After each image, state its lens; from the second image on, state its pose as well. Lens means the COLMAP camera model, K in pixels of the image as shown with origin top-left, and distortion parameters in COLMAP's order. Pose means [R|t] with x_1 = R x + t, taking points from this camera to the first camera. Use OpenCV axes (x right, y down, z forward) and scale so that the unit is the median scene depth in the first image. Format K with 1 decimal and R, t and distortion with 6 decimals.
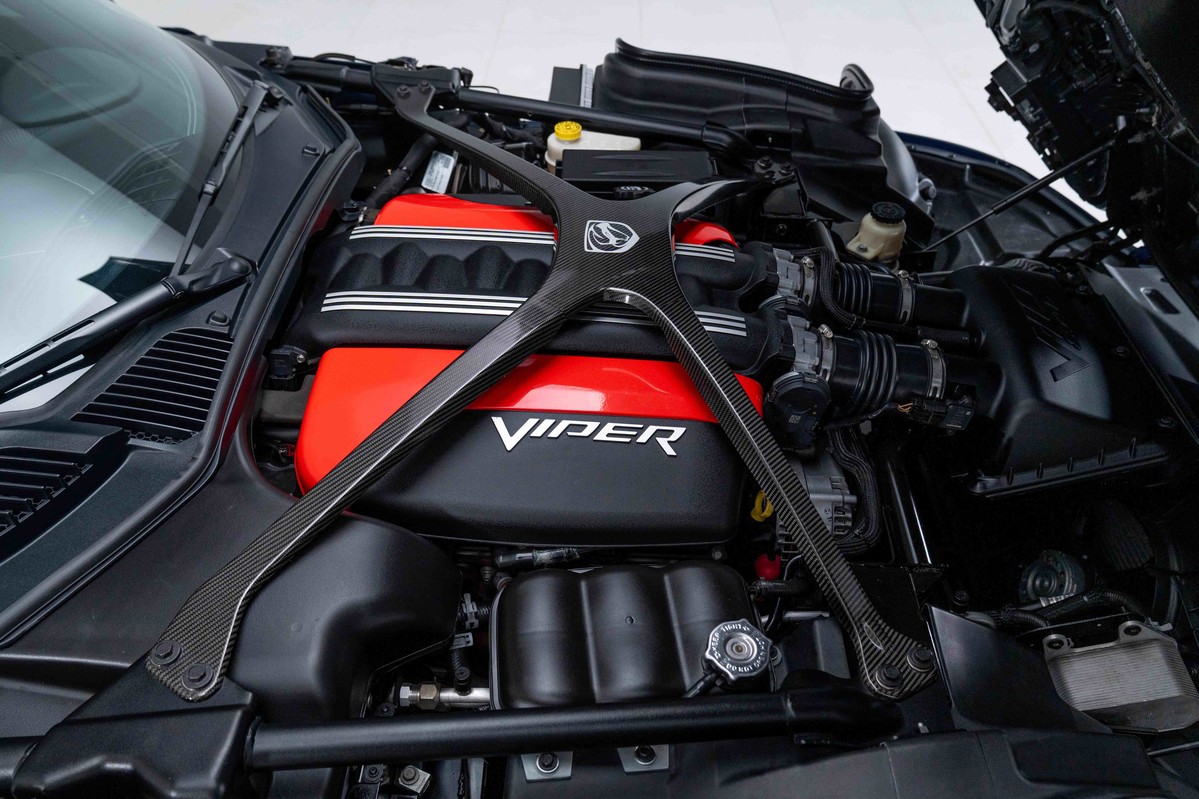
lens RADIAL K [[852.7, 0, 592.4], [0, 852.7, 402.5], [0, 0, 1]] dist [0.001794, 0.002312]
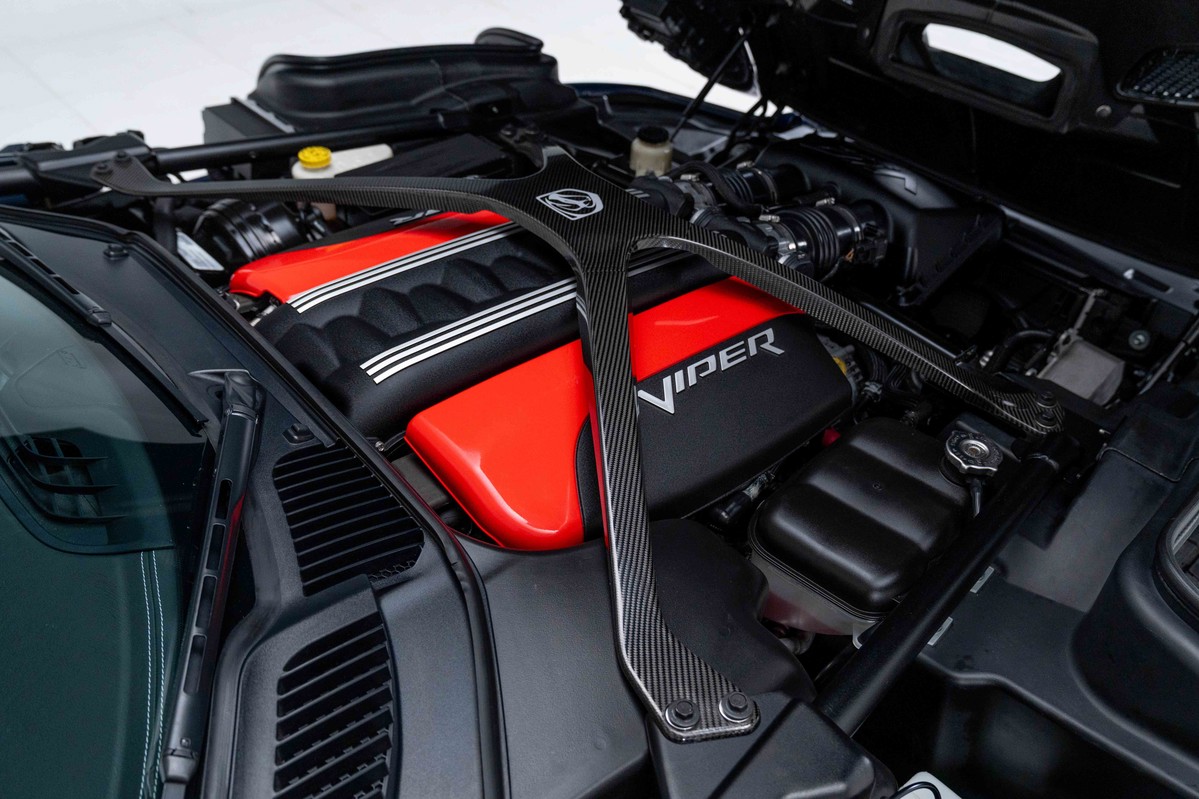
lens RADIAL K [[984.0, 0, 575.1], [0, 984.0, 396.0], [0, 0, 1]] dist [-0.002833, 0.002641]
pose [[0.756665, -0.407346, 0.511398, -0.644572], [0.442924, 0.894725, 0.057328, -0.063599], [-0.480912, 0.183133, 0.857430, 0.092213]]
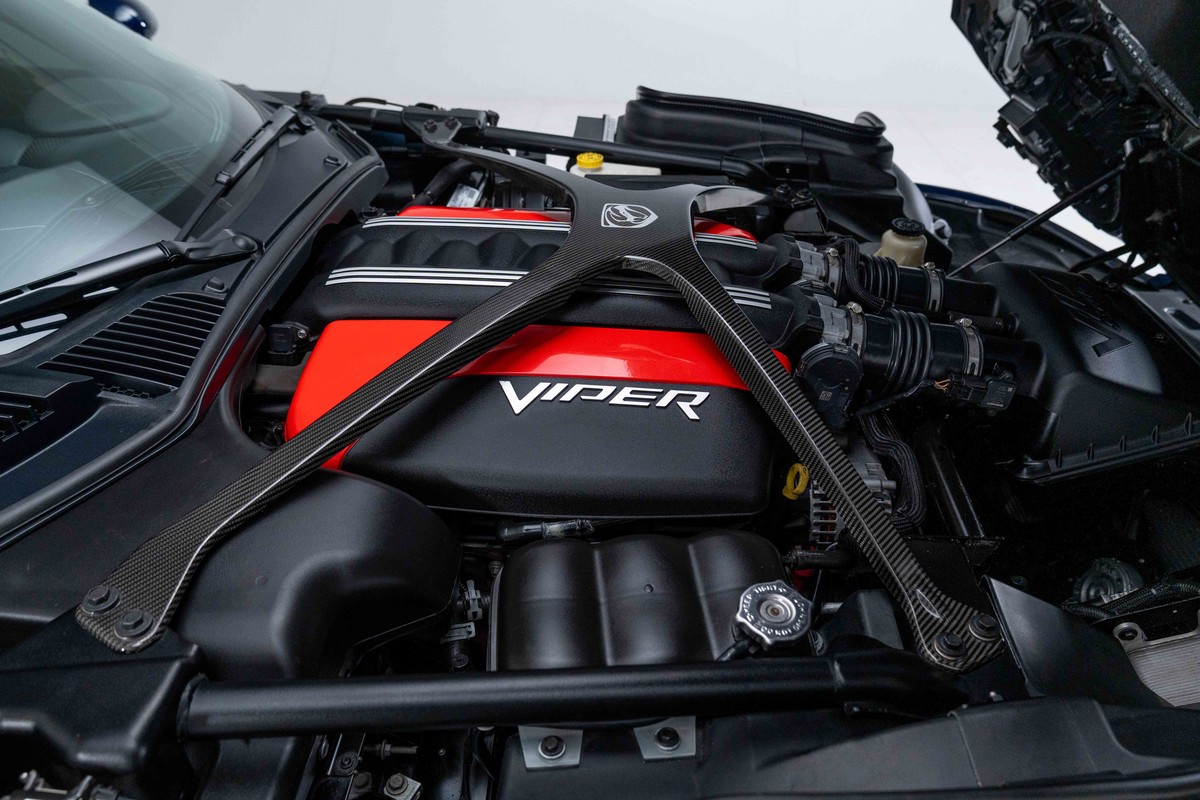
lens RADIAL K [[804.9, 0, 620.2], [0, 804.9, 395.4], [0, 0, 1]] dist [-0.004822, 0.001461]
pose [[0.999980, -0.005365, -0.003327, 0.014303], [0.004861, 0.990661, -0.136261, 0.135974], [0.004027, 0.136242, 0.990667, 0.121050]]
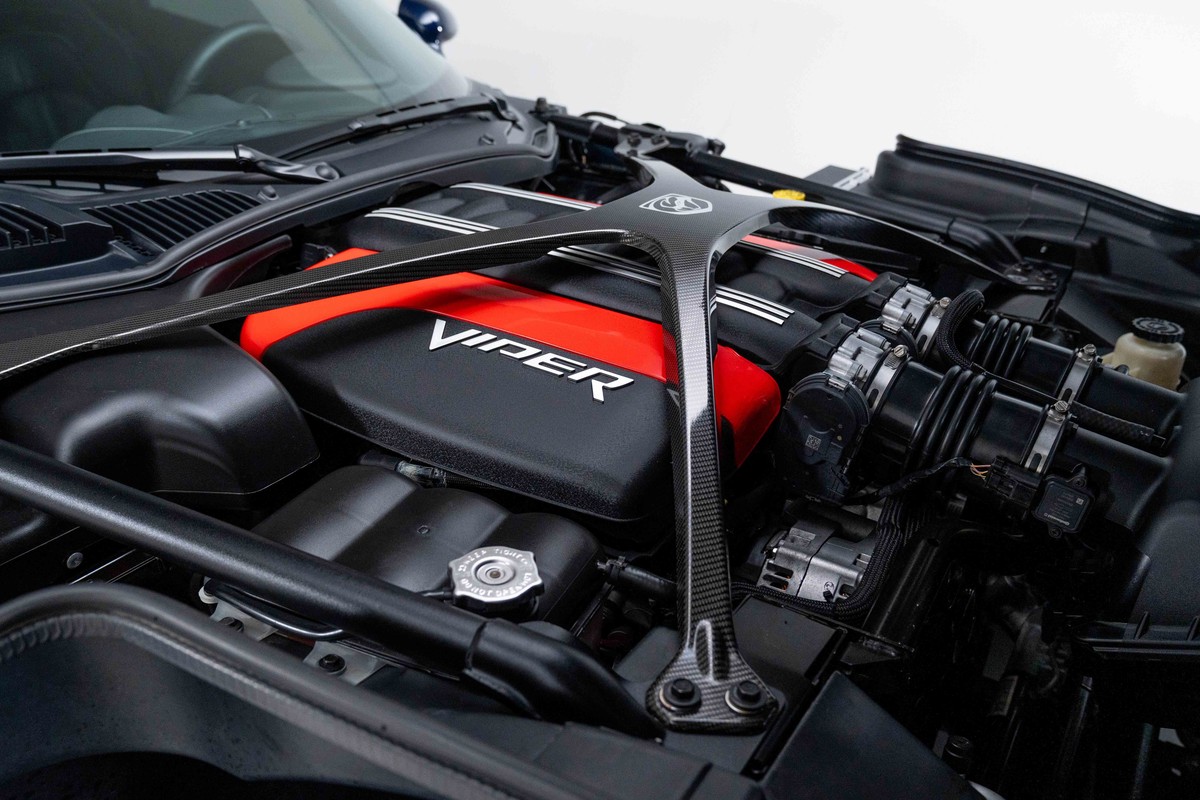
lens RADIAL K [[995.2, 0, 602.5], [0, 995.2, 399.8], [0, 0, 1]] dist [0.005333, 0.004816]
pose [[0.870390, 0.217530, -0.441704, 0.439402], [-0.341382, 0.913080, -0.223031, 0.231887], [0.354796, 0.344914, 0.868996, 0.187312]]
